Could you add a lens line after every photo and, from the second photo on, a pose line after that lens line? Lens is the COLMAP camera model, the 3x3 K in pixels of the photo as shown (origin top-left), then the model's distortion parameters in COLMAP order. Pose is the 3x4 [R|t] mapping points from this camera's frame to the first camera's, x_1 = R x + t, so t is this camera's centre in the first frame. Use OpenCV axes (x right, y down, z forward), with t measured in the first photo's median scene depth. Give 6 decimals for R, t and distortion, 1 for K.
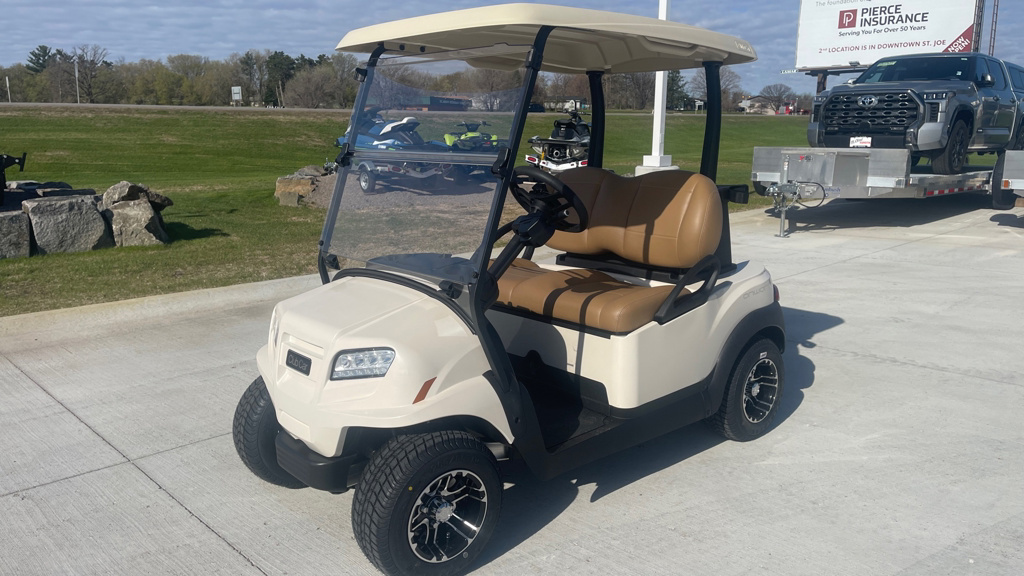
lens RADIAL K [[762.8, 0, 512.0], [0, 762.8, 288.0], [0, 0, 1]] dist [0.086281, -0.130989]
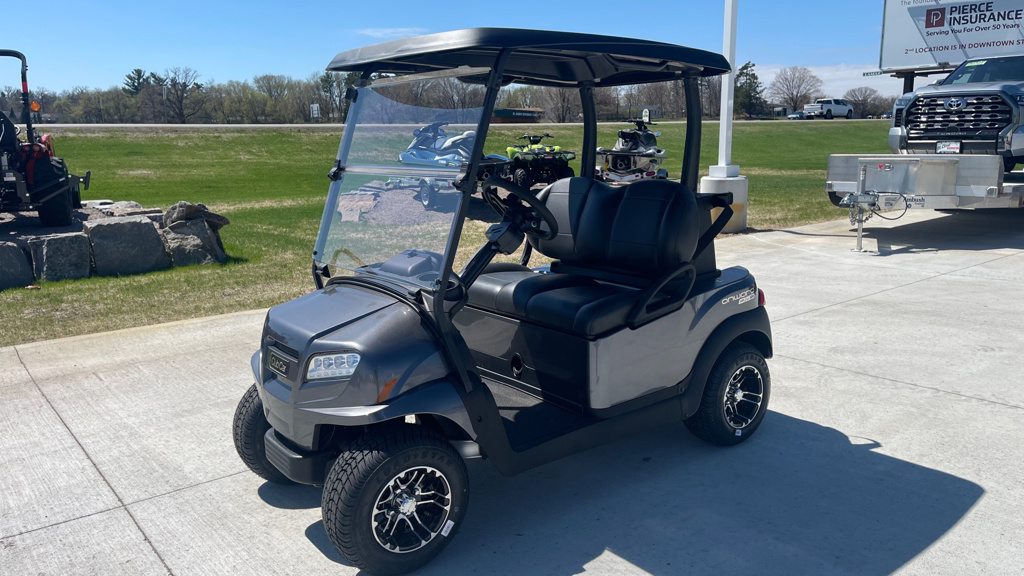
lens RADIAL K [[763.9, 0, 512.0], [0, 763.9, 288.0], [0, 0, 1]] dist [0.087722, -0.134878]
pose [[0.995469, -0.001577, -0.095075, 0.012590], [0.000209, 0.999896, -0.014397, -0.005138], [0.095087, 0.014312, 0.995366, 0.018906]]
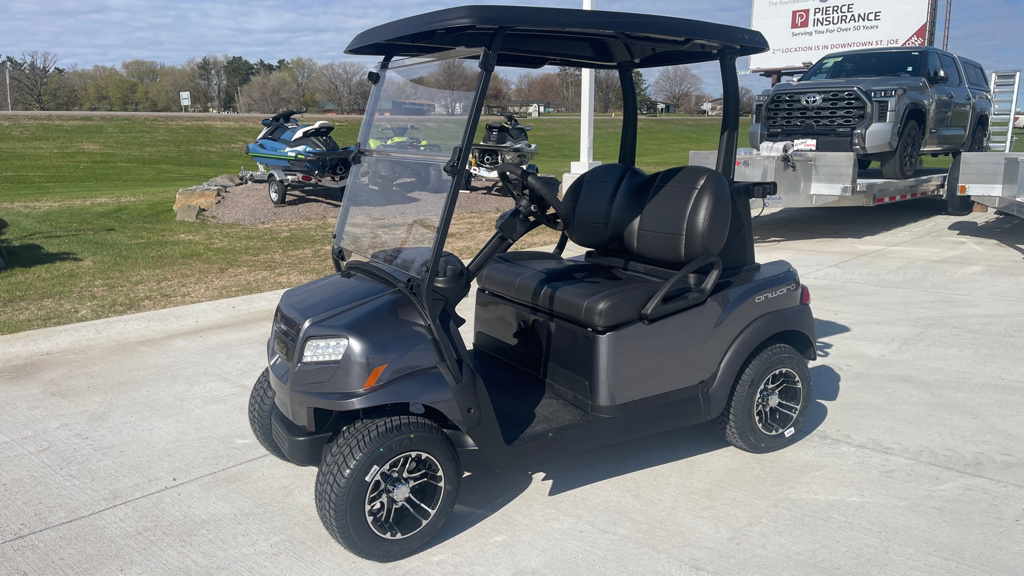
lens RADIAL K [[763.9, 0, 512.0], [0, 763.9, 288.0], [0, 0, 1]] dist [0.087722, -0.134878]
pose [[0.998984, -0.017199, 0.041644, 0.042758], [0.017422, 0.999836, -0.005012, -0.014080], [-0.041550, 0.005733, 0.999120, 0.068225]]
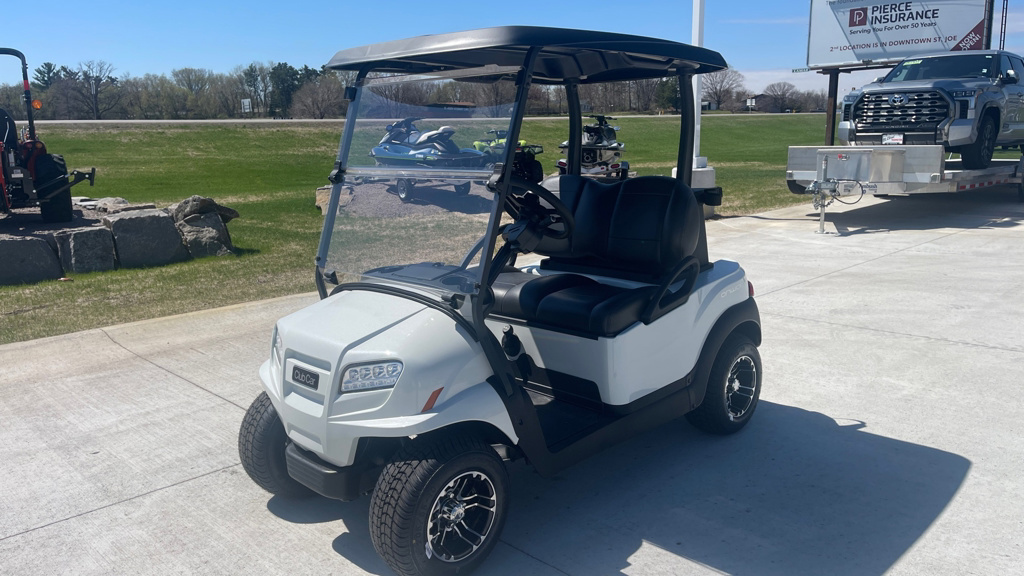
lens RADIAL K [[763.9, 0, 512.0], [0, 763.9, 288.0], [0, 0, 1]] dist [0.087722, -0.134878]
pose [[0.999684, -0.023552, -0.008763, -0.034303], [0.023495, 0.999703, -0.006546, 0.002548], [0.008915, 0.006338, 0.999940, -0.024022]]
